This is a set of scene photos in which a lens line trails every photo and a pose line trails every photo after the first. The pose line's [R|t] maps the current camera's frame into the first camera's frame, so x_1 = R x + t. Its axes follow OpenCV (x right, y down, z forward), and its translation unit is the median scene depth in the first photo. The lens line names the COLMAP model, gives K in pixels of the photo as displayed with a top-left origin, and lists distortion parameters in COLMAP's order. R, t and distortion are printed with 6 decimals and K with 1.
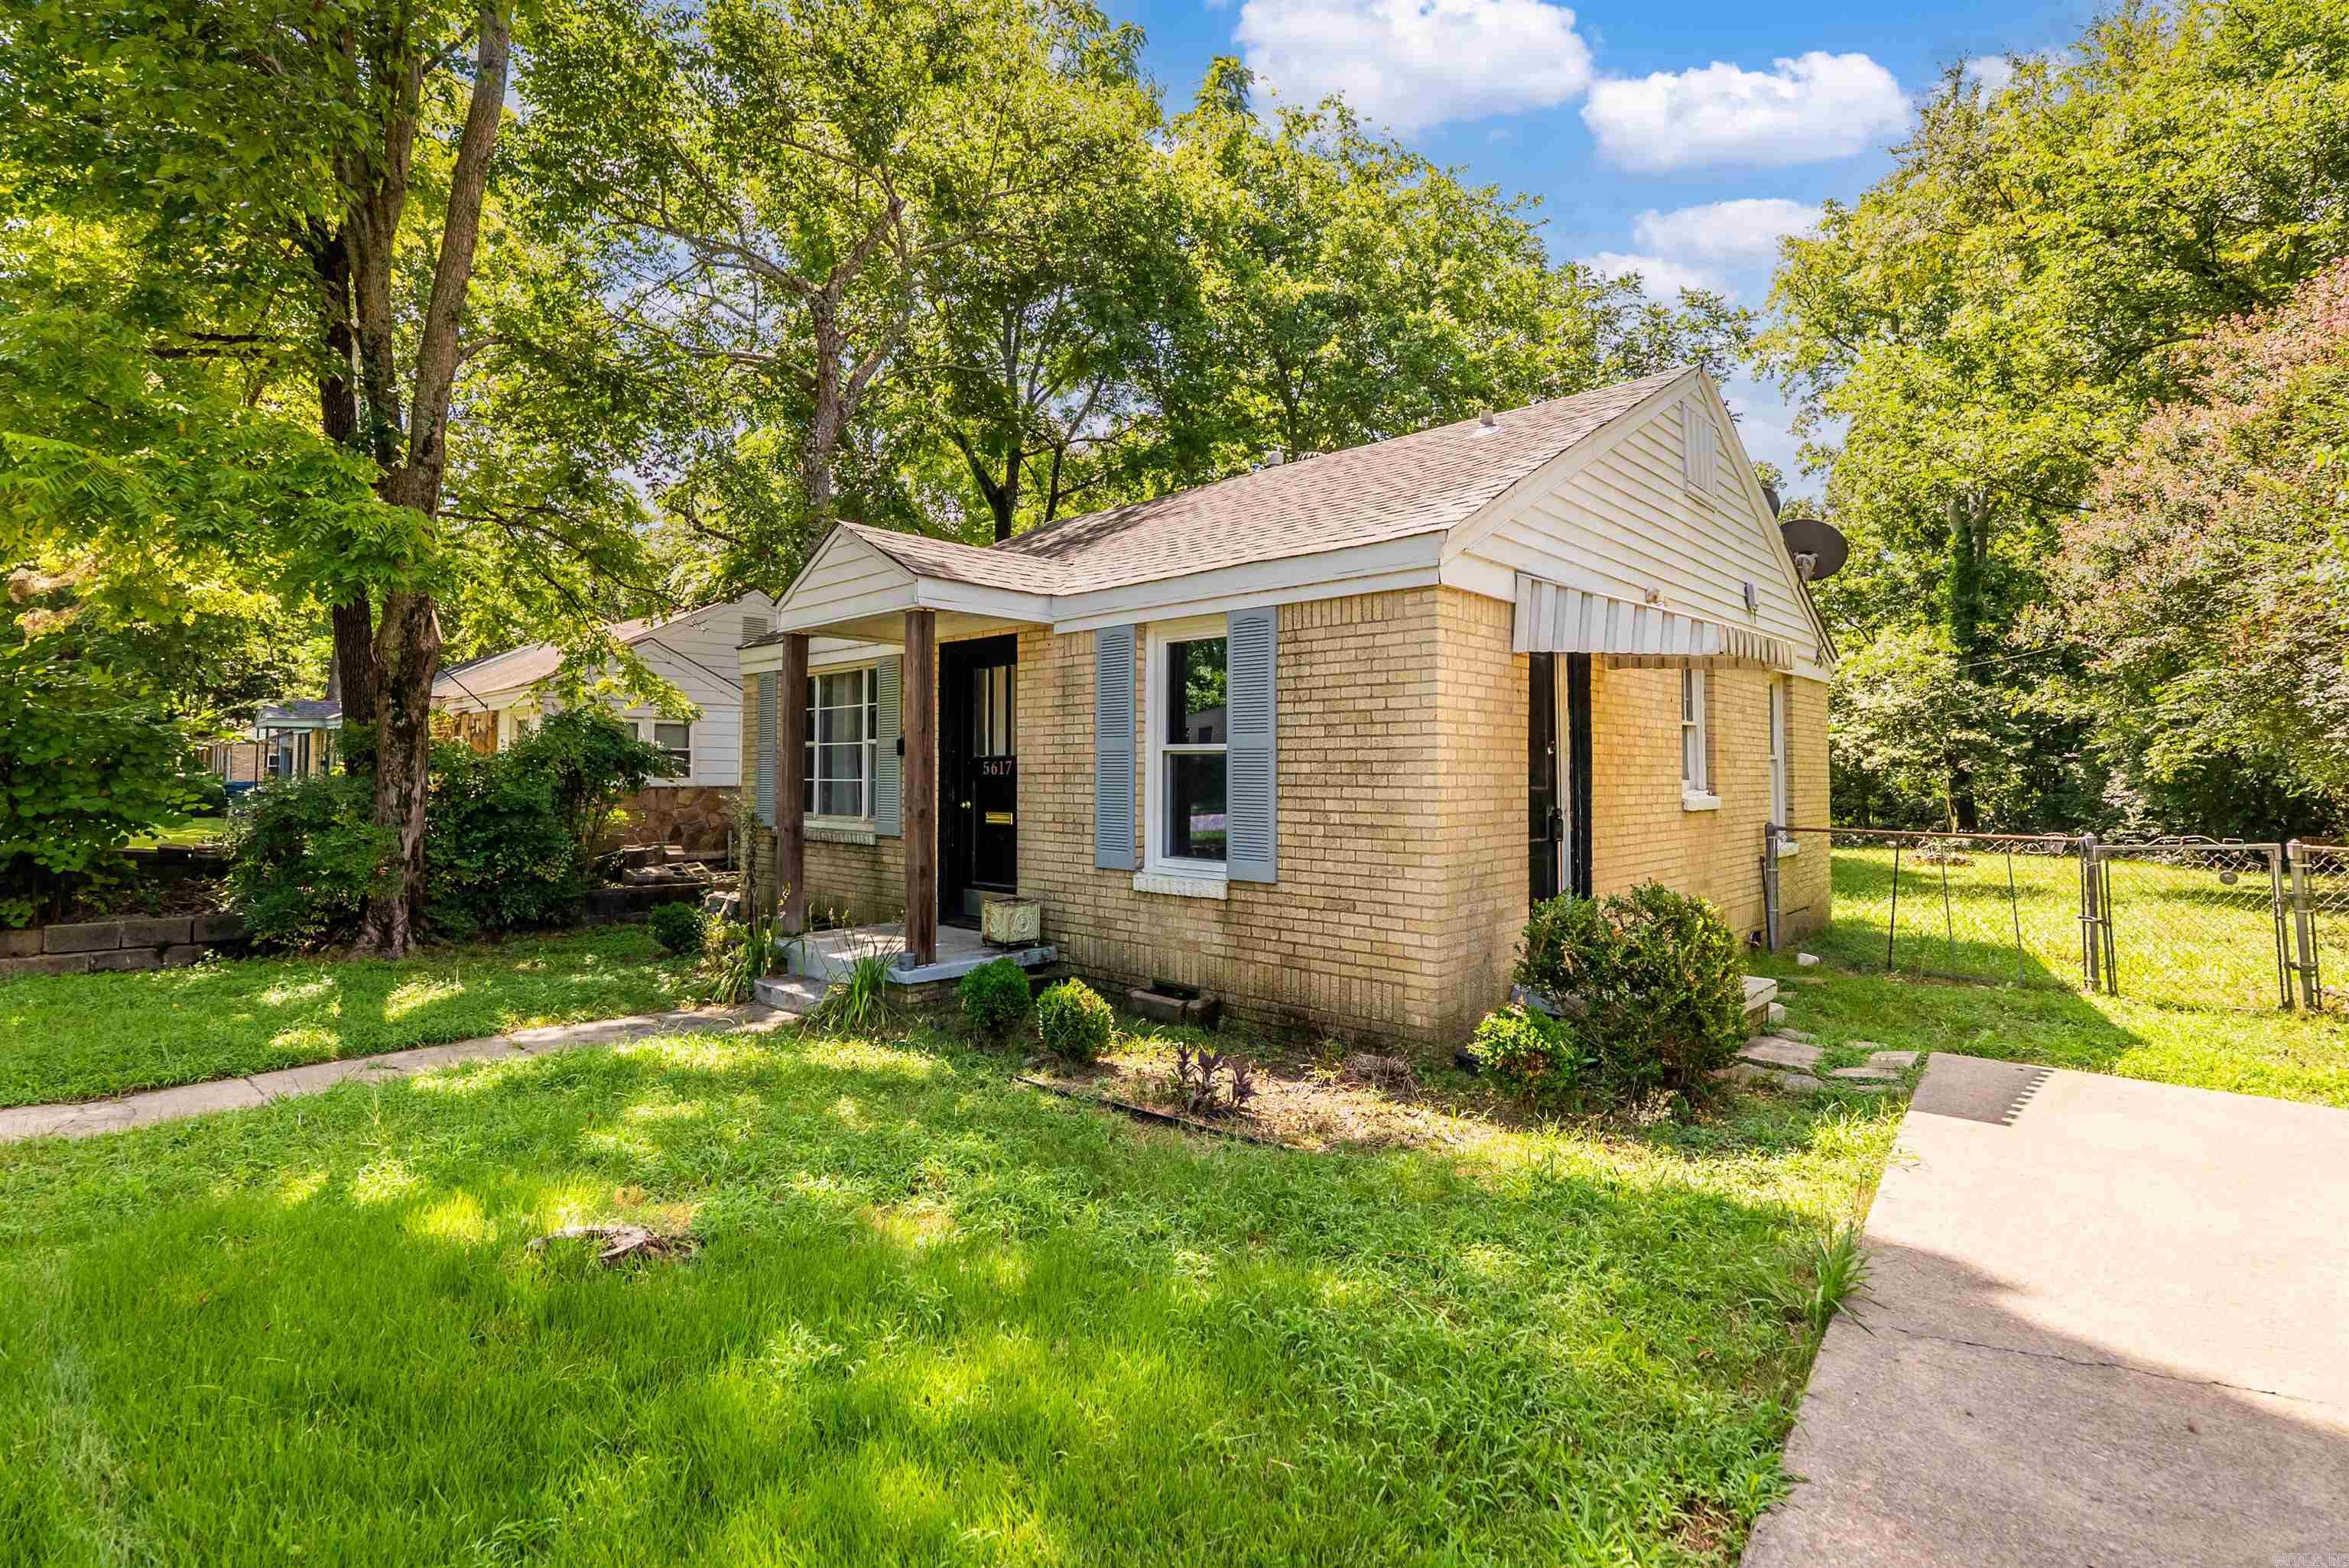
lens RADIAL K [[1064.8, 0, 1162.7], [0, 1064.8, 772.6], [0, 0, 1]] dist [0.003650, 0.000308]
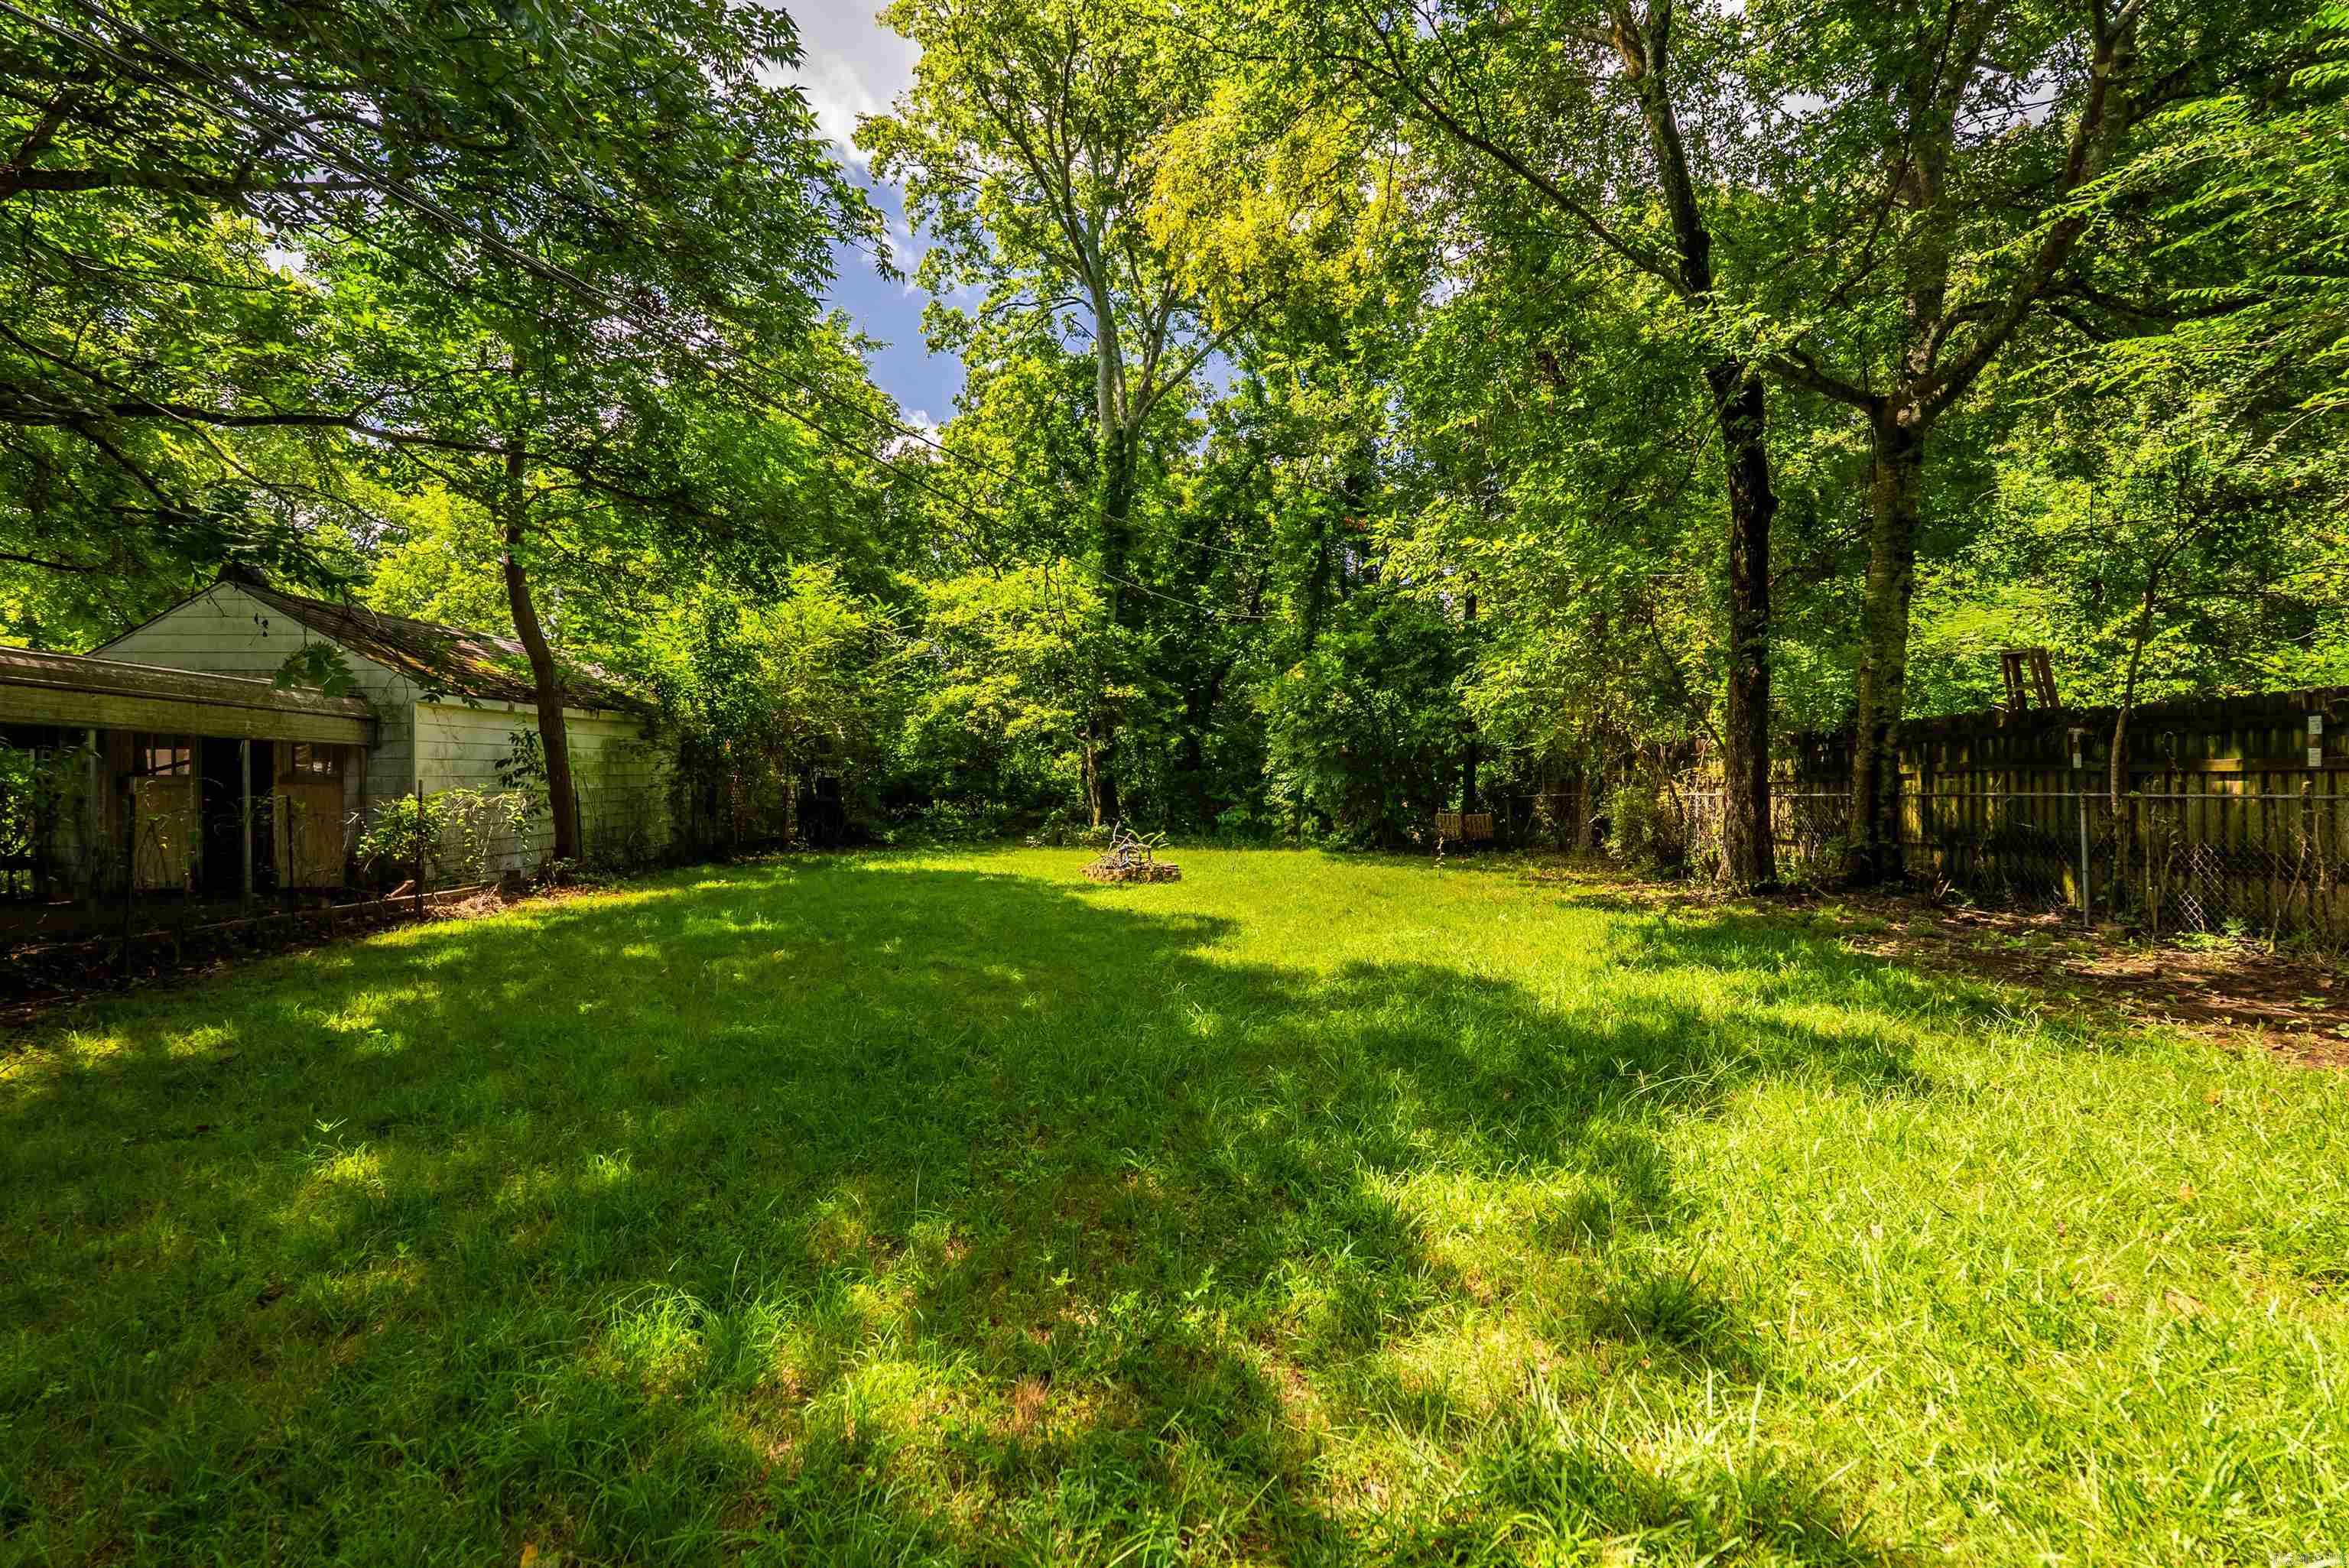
lens RADIAL K [[1064.8, 0, 1172.0], [0, 1064.8, 773.8], [0, 0, 1]] dist [0.003650, 0.000308]
pose [[0.715780, 0.000805, 0.698325, 0.238965], [-0.010722, 0.999894, 0.009837, 0.013883], [-0.698243, -0.014528, 0.715713, 0.412081]]
